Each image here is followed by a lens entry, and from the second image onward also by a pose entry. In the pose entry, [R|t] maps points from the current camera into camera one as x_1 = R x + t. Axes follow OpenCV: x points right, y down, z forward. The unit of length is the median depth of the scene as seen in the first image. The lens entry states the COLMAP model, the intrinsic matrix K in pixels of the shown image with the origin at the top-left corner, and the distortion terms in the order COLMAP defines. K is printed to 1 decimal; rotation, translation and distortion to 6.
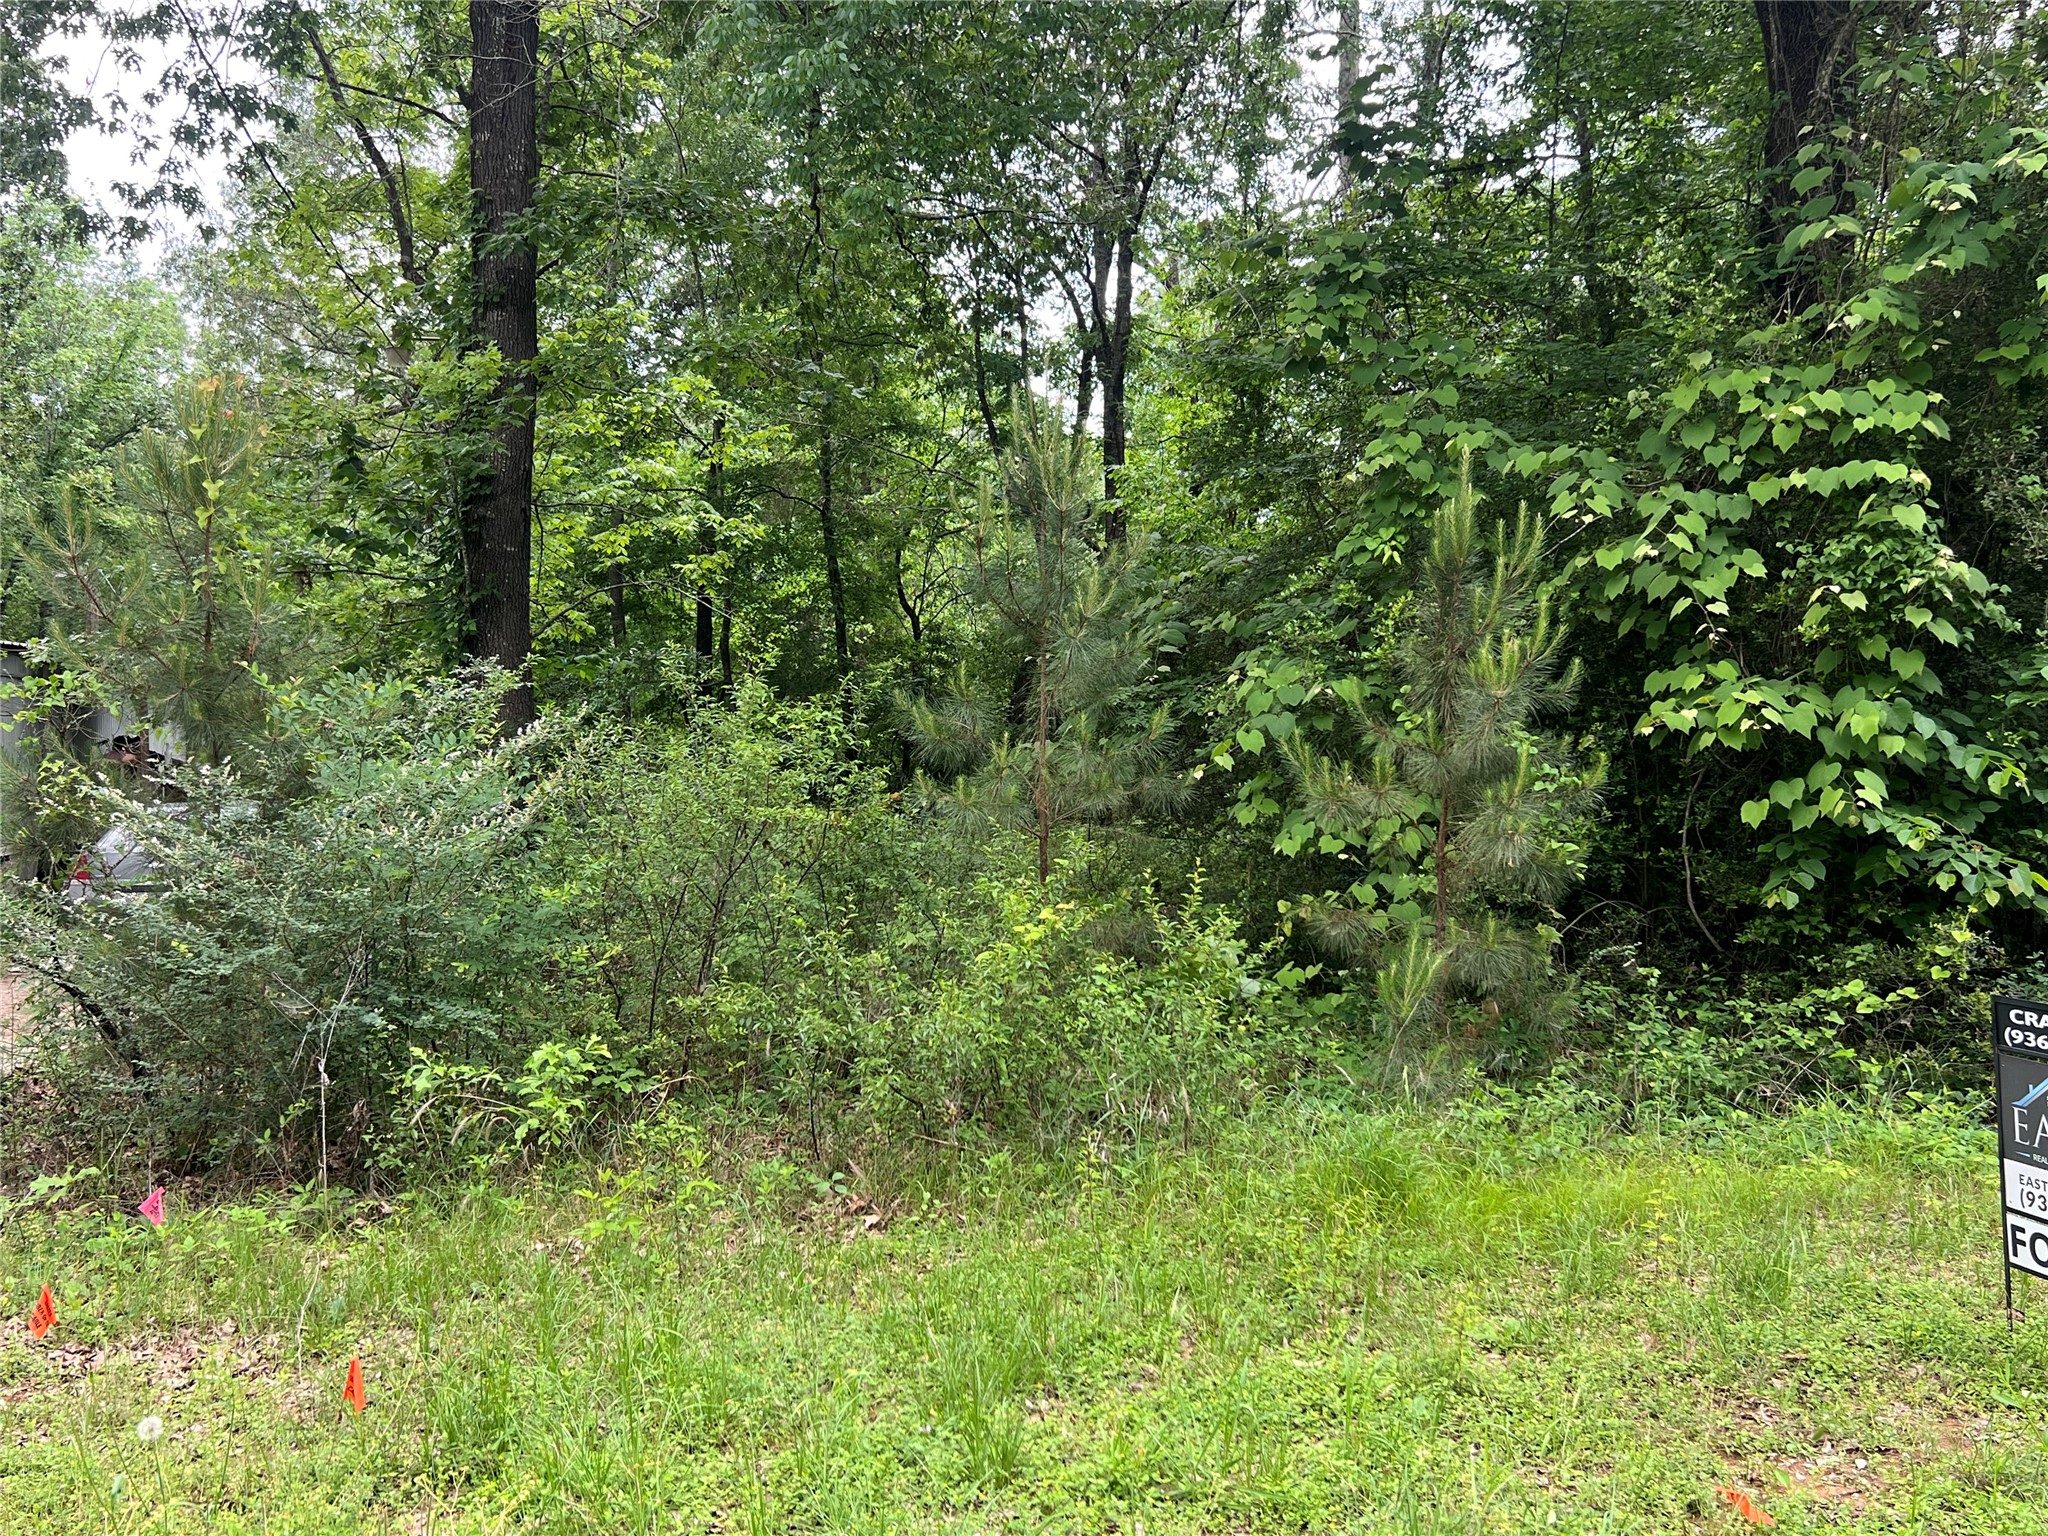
lens RADIAL K [[1773.6, 0, 1024.0], [0, 1773.6, 768.0], [0, 0, 1]] dist [-0.004785, -0.001596]
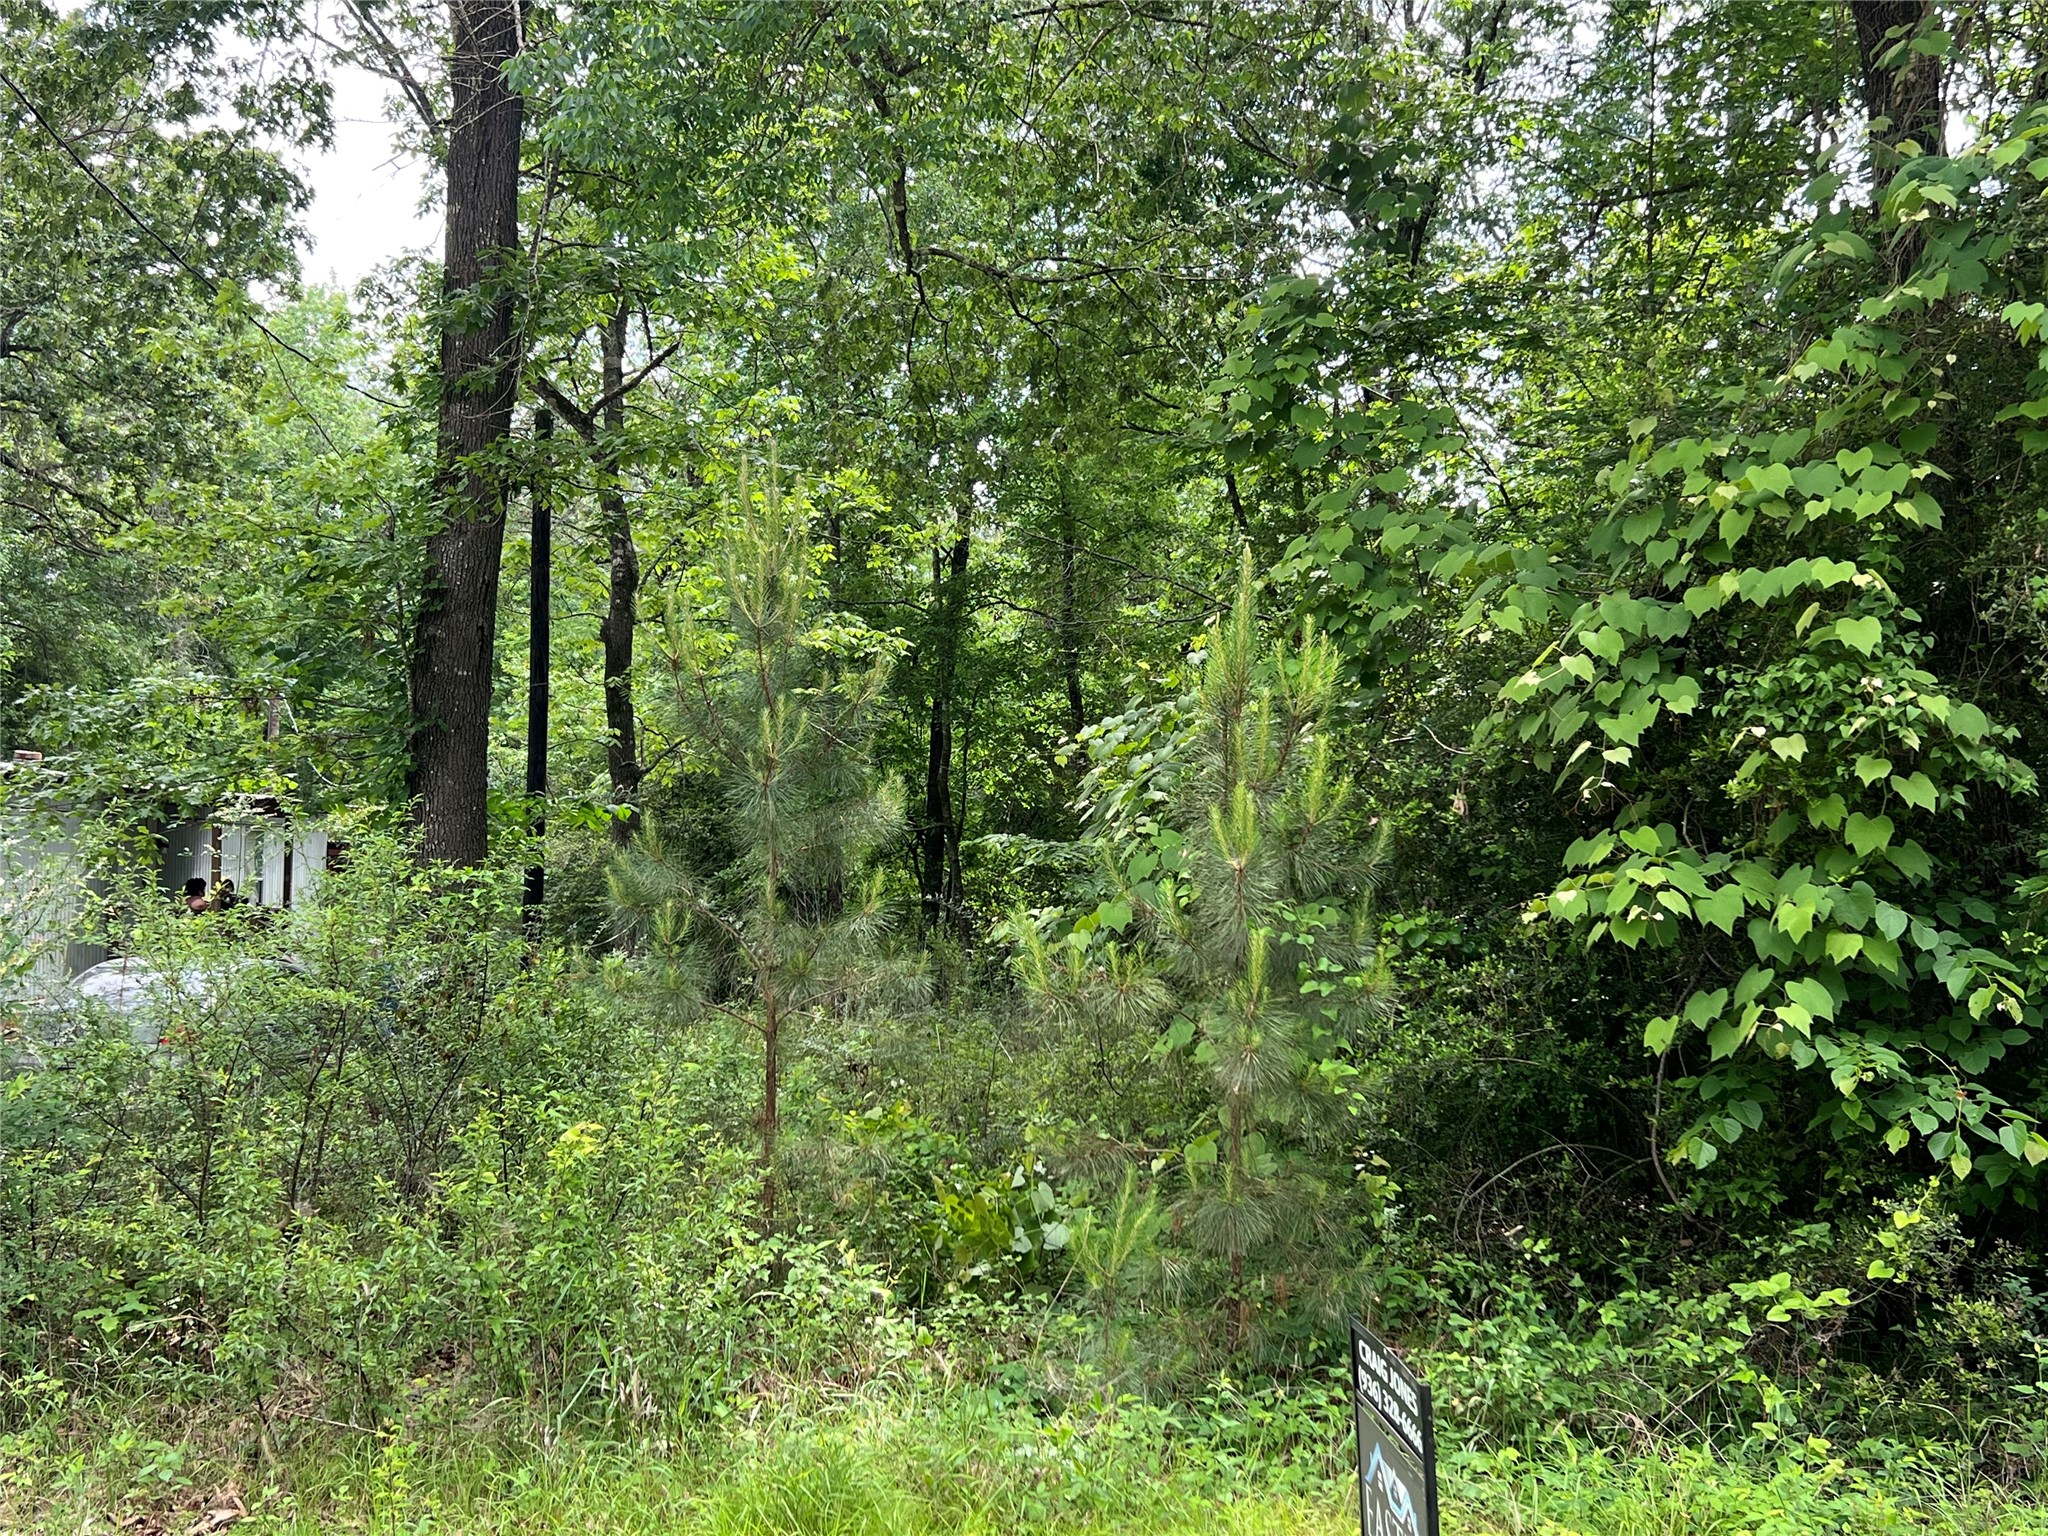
lens RADIAL K [[2135.1, 0, 1024.0], [0, 2135.1, 768.0], [0, 0, 1]] dist [-0.002794, -0.024636]
pose [[0.978323, 0.012329, -0.206719, 0.338203], [-0.028592, 0.996708, -0.075869, -0.009913], [0.205103, 0.080135, 0.975454, 0.075239]]
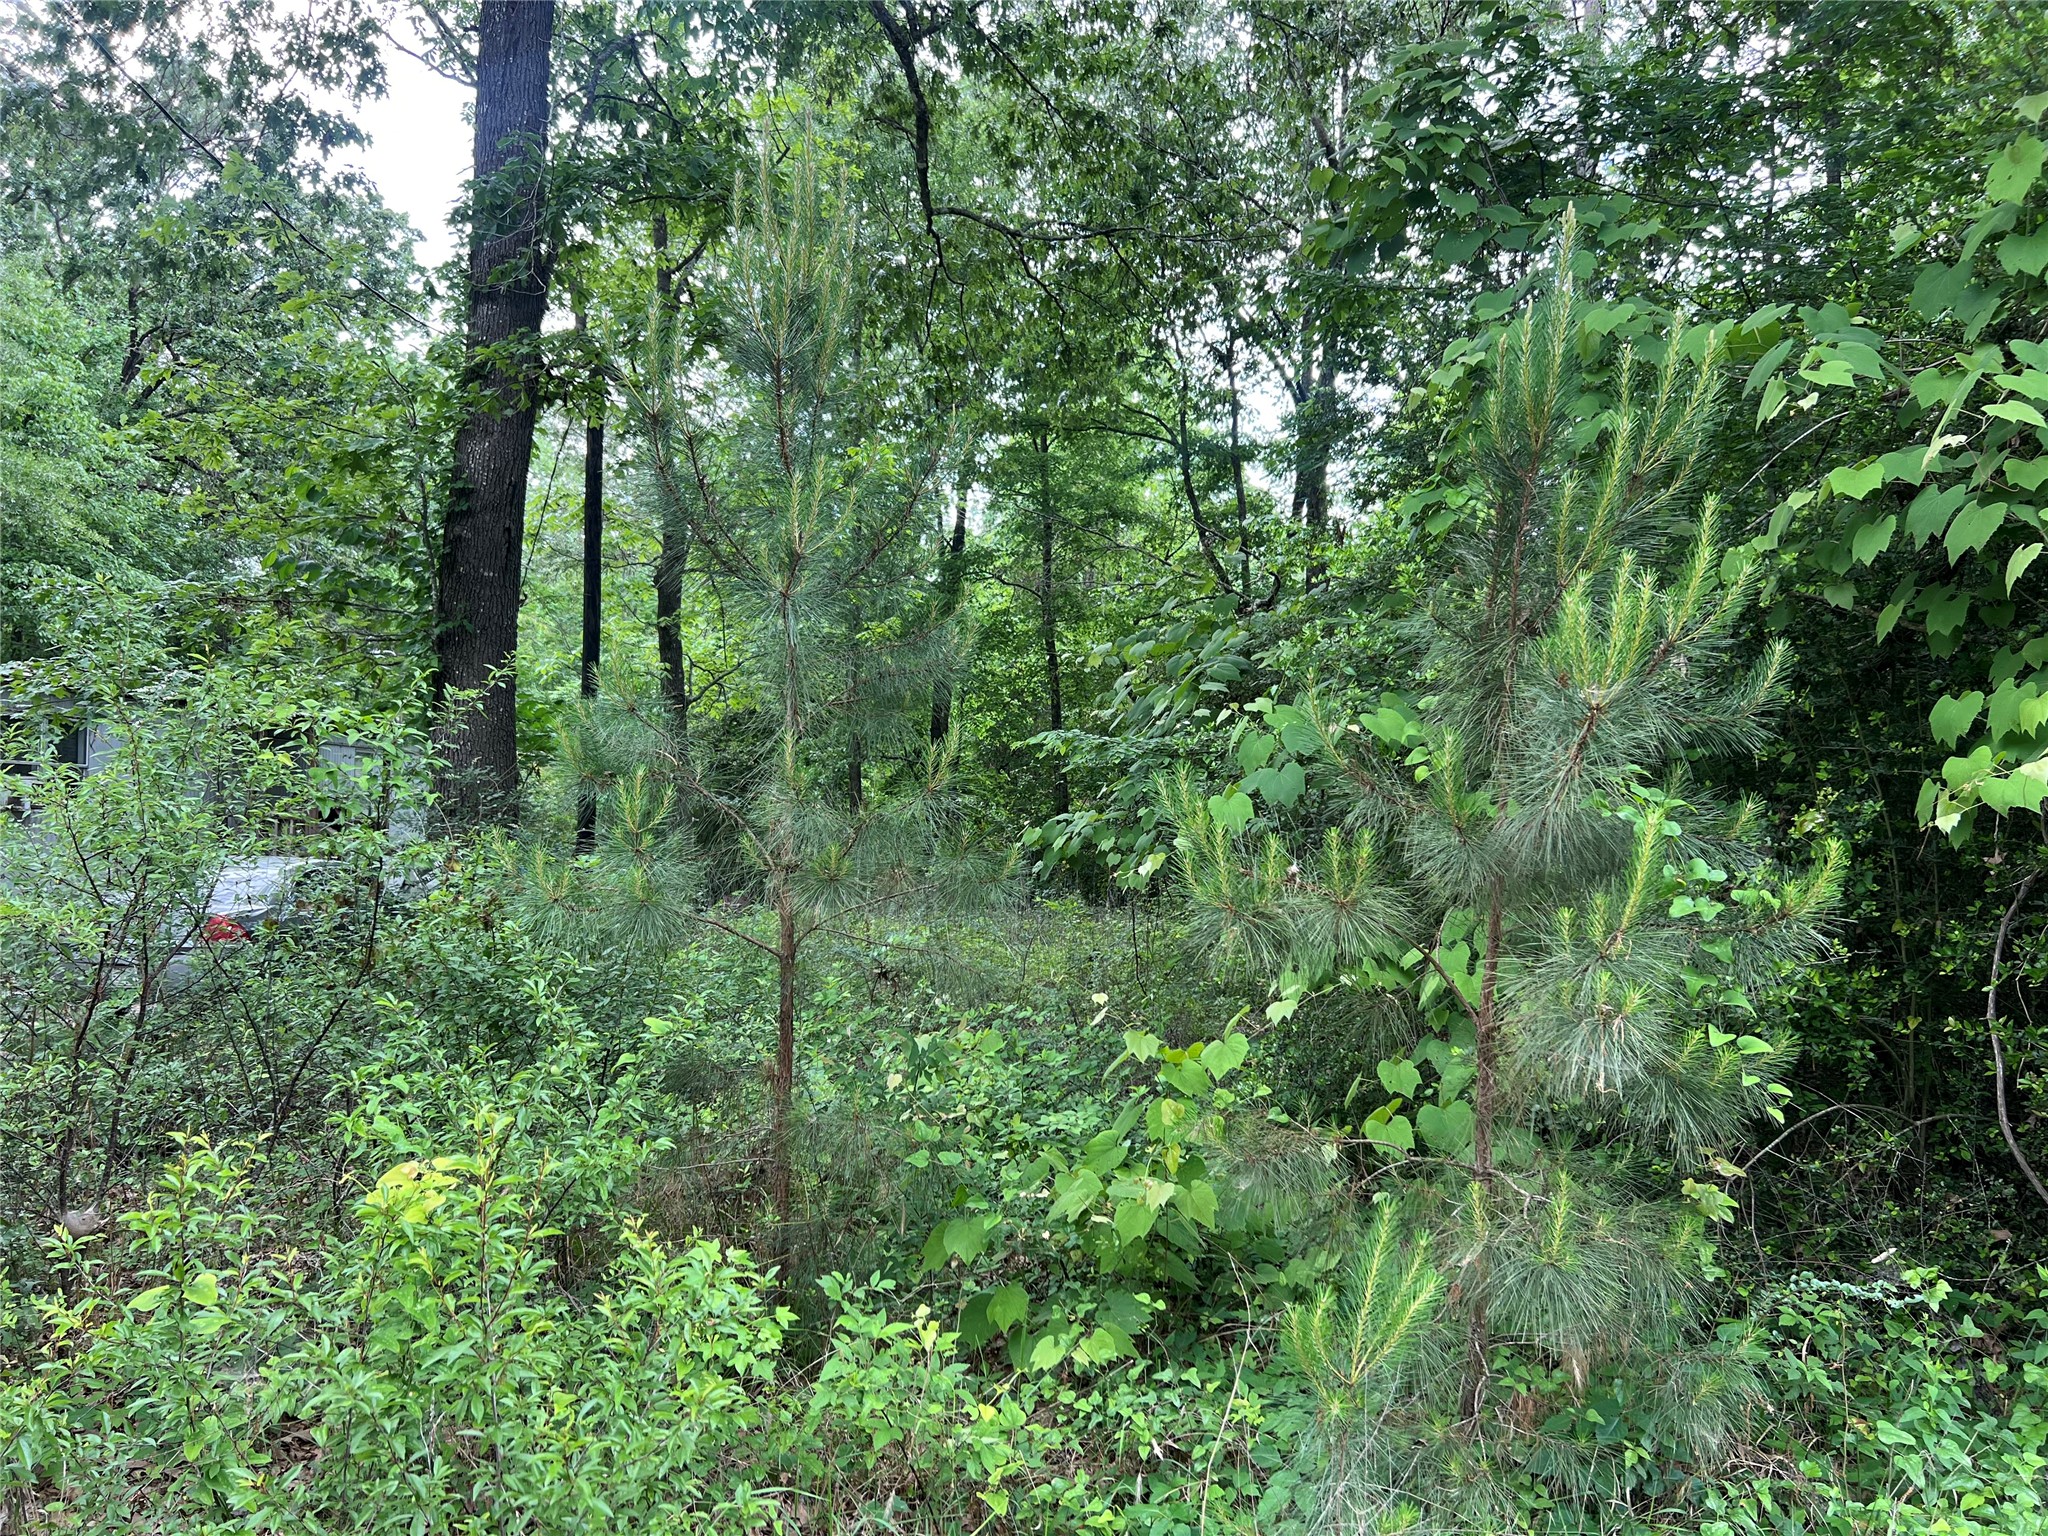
lens RADIAL K [[1538.6, 0, 1024.0], [0, 1538.6, 768.0], [0, 0, 1]] dist [0.004303, -0.037765]
pose [[0.982883, 0.024620, -0.182577, 0.184183], [-0.034664, 0.998044, -0.052025, 0.000990], [0.180939, 0.057463, 0.981814, 0.545098]]
